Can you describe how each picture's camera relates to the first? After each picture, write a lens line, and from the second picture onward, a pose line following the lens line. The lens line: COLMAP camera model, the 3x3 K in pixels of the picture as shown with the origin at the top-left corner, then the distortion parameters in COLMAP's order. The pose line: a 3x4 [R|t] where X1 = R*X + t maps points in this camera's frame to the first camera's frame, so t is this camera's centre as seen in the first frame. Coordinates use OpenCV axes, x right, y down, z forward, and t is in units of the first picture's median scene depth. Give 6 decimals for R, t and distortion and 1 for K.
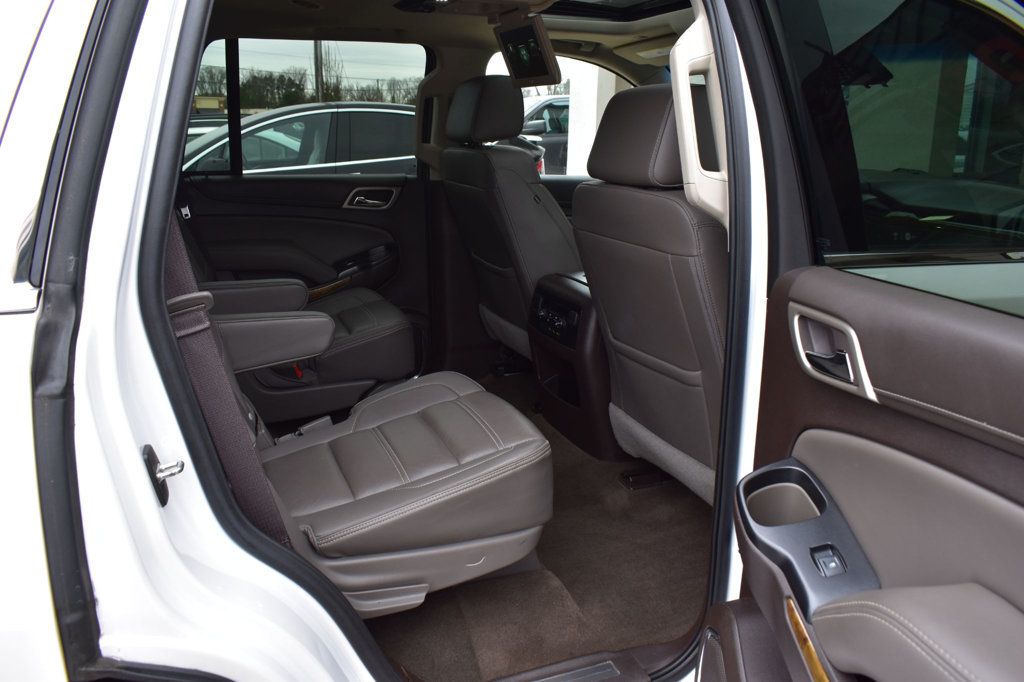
lens RADIAL K [[803.4, 0, 513.9], [0, 803.4, 339.9], [0, 0, 1]] dist [-0.102201, 0.026734]
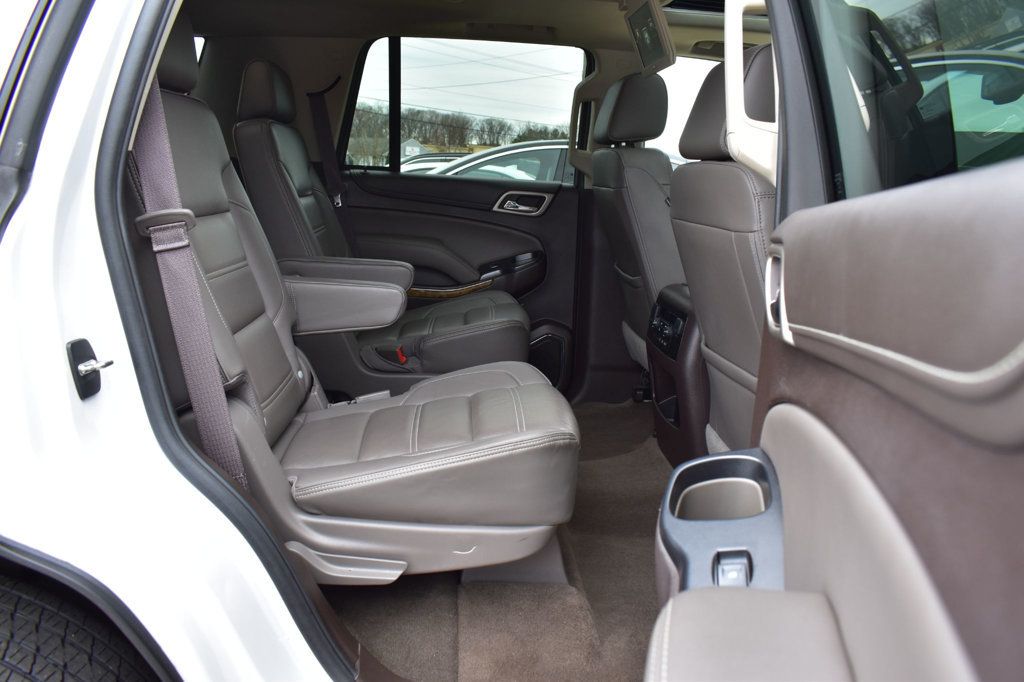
lens RADIAL K [[803.4, 0, 505.8], [0, 803.4, 340.0], [0, 0, 1]] dist [-0.102201, 0.026734]
pose [[0.945335, 0.099529, -0.310540, 0.146750], [-0.120233, 0.991575, -0.048207, 0.047048], [0.303125, 0.082909, 0.949337, 0.080303]]
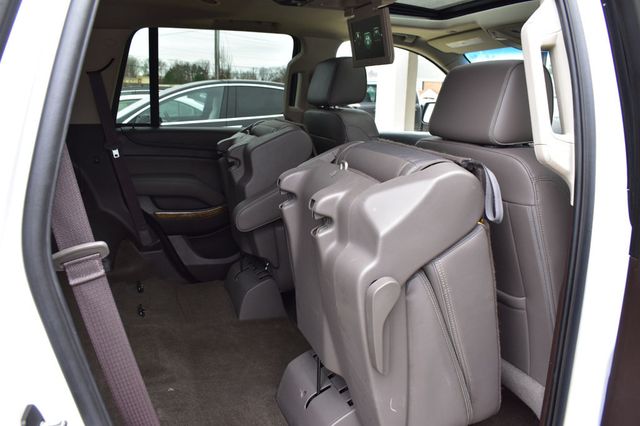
lens RADIAL K [[502.1, 0, 322.7], [0, 502.1, 213.2], [0, 0, 1]] dist [-0.102201, 0.026734]
pose [[0.999525, 0.019054, -0.024236, -0.036460], [-0.019874, 0.999221, -0.034085, -0.036703], [0.023568, 0.034551, 0.999125, 0.159891]]
